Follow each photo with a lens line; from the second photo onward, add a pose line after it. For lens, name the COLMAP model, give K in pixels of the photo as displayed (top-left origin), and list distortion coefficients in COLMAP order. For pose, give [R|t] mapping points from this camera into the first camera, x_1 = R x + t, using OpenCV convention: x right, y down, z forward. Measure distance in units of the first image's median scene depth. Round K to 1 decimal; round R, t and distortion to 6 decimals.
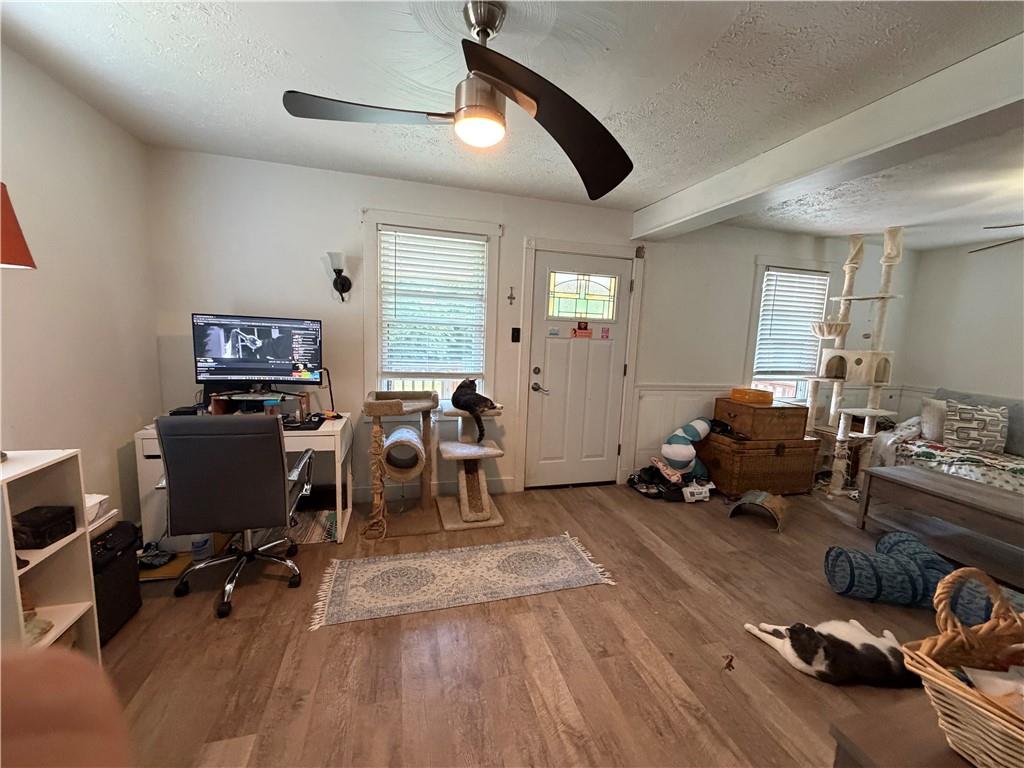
lens RADIAL K [[410.2, 0, 512.4], [0, 410.2, 384.2], [0, 0, 1]] dist [0.004454, 0.000442]
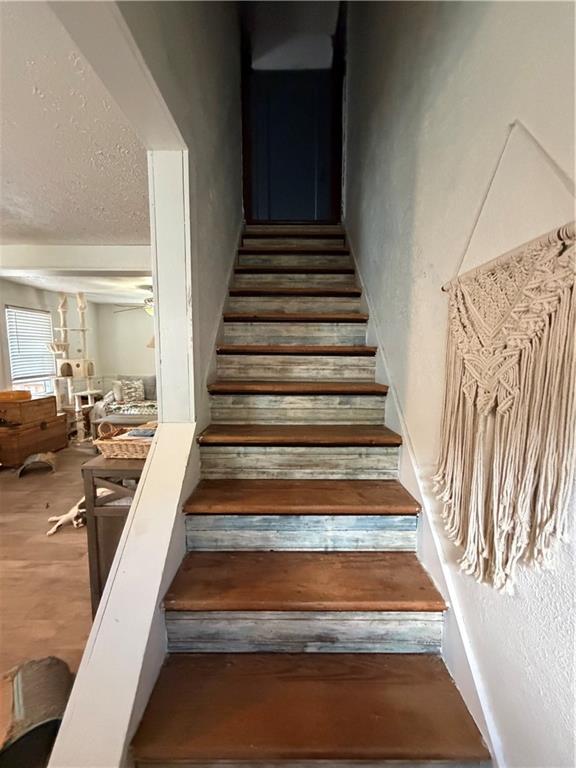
lens RADIAL K [[307.6, 0, 287.0], [0, 307.6, 382.4], [0, 0, 1]] dist [0.004454, 0.000442]
pose [[0.276626, -0.138891, 0.950888, -0.187021], [0.134161, 0.985391, 0.104902, -0.001652], [-0.951567, 0.098554, 0.291219, -0.242668]]
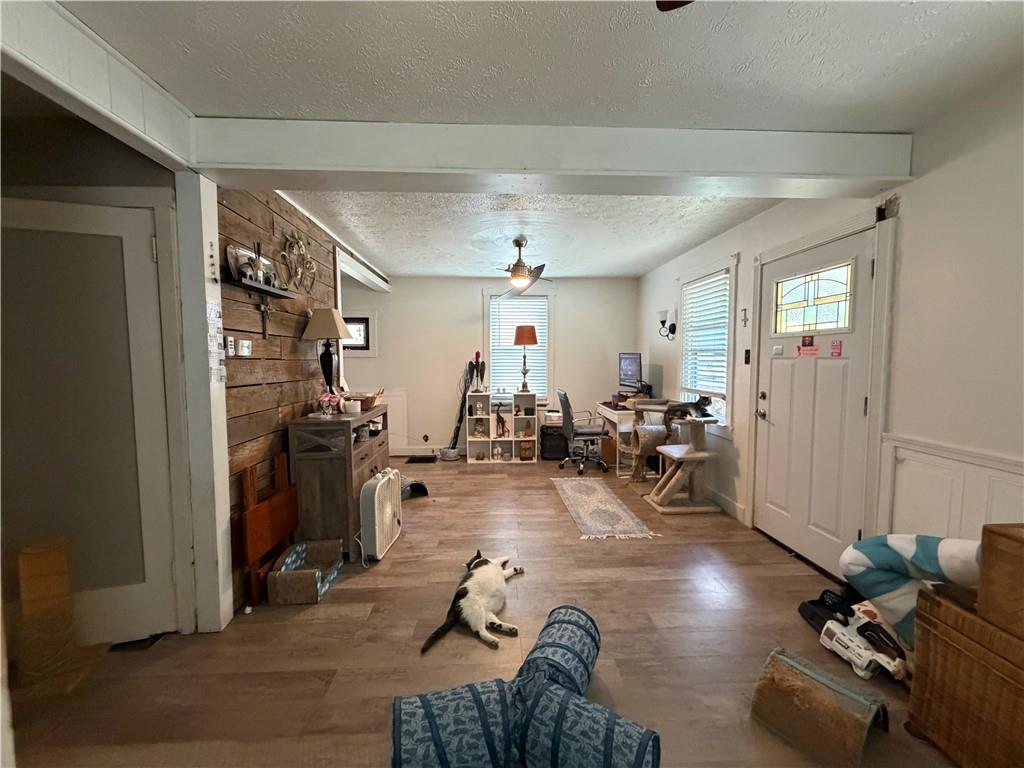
lens RADIAL K [[410.2, 0, 509.7], [0, 410.2, 383.4], [0, 0, 1]] dist [0.004454, 0.000442]
pose [[-0.222721, 0.019561, -0.974686, 0.958215], [-0.134375, 0.989640, 0.050566, -0.027863], [0.965577, 0.142236, -0.217785, 0.601278]]
